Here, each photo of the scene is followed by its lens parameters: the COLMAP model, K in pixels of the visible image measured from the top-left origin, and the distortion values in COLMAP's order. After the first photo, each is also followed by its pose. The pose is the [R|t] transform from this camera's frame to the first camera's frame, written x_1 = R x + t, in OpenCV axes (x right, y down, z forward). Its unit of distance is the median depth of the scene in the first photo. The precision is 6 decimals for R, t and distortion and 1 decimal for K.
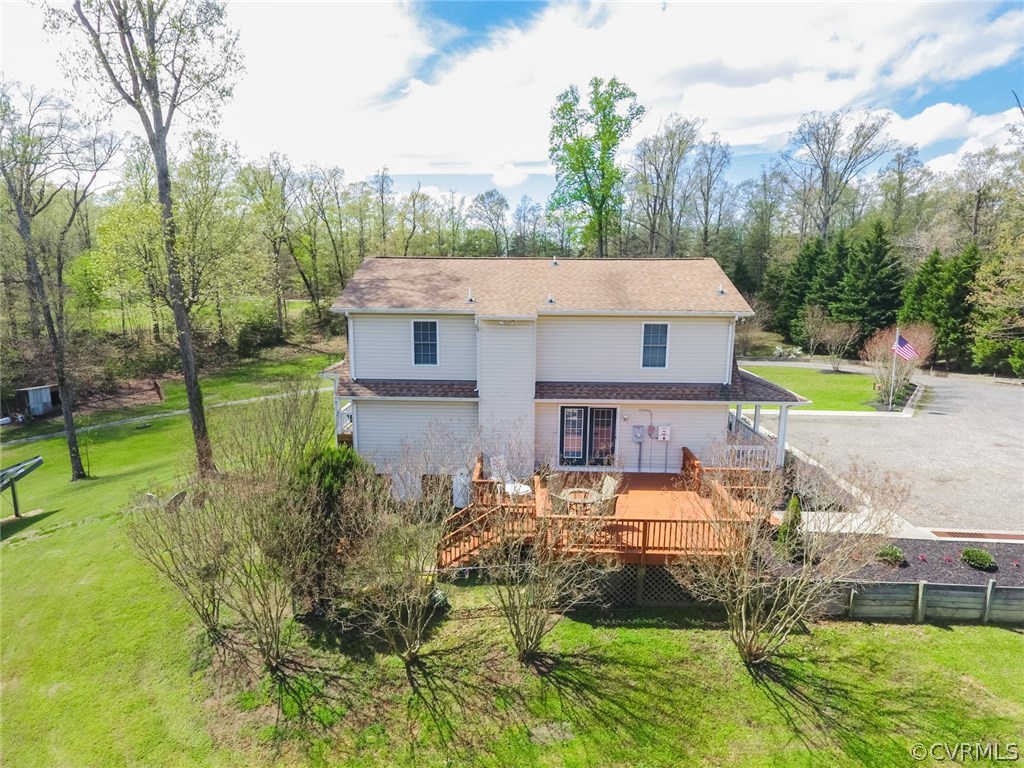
lens RADIAL K [[600.2, 0, 503.5], [0, 600.2, 386.9], [0, 0, 1]] dist [-0.001920, 0.002892]
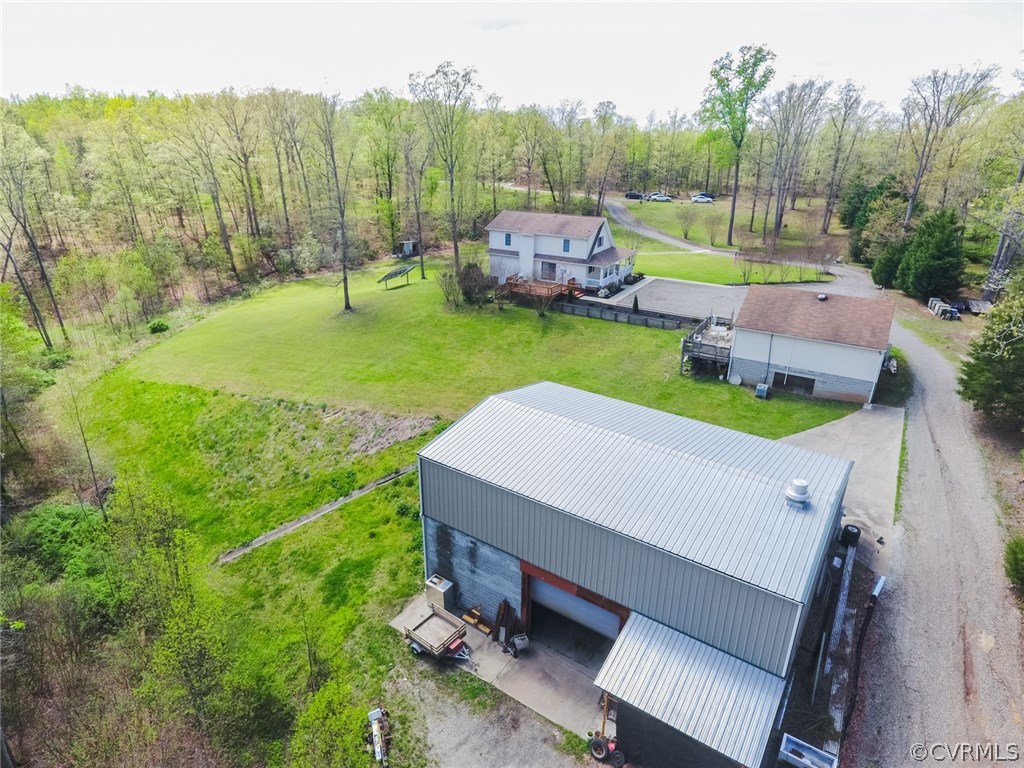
lens RADIAL K [[600.2, 0, 515.8], [0, 600.2, 380.8], [0, 0, 1]] dist [-0.001920, 0.002892]
pose [[0.892234, 0.177084, -0.415403, 1.521456], [-0.095150, 0.972973, 0.210403, -0.011222], [0.441435, -0.148203, 0.884969, -2.235763]]
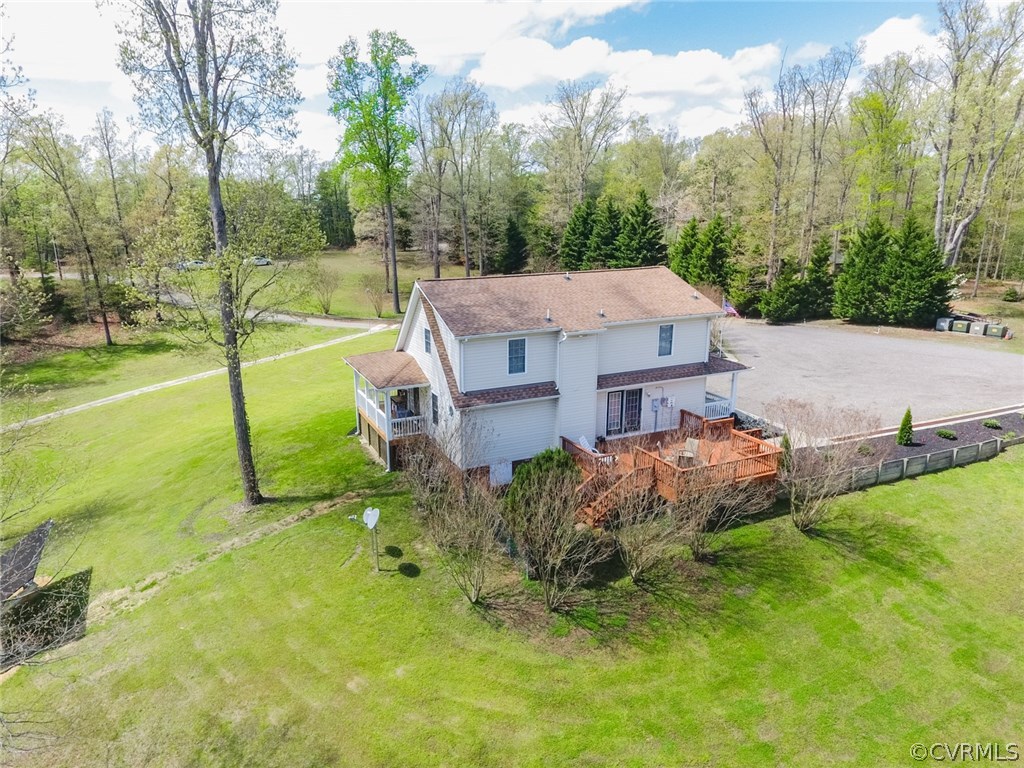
lens RADIAL K [[671.6, 0, 479.7], [0, 671.6, 392.6], [0, 0, 1]] dist [-0.006388, 0.000660]
pose [[0.902590, -0.131905, 0.409795, -0.764187], [0.098583, 0.989938, 0.101508, -0.144698], [-0.419061, -0.051222, 0.906512, -0.223526]]
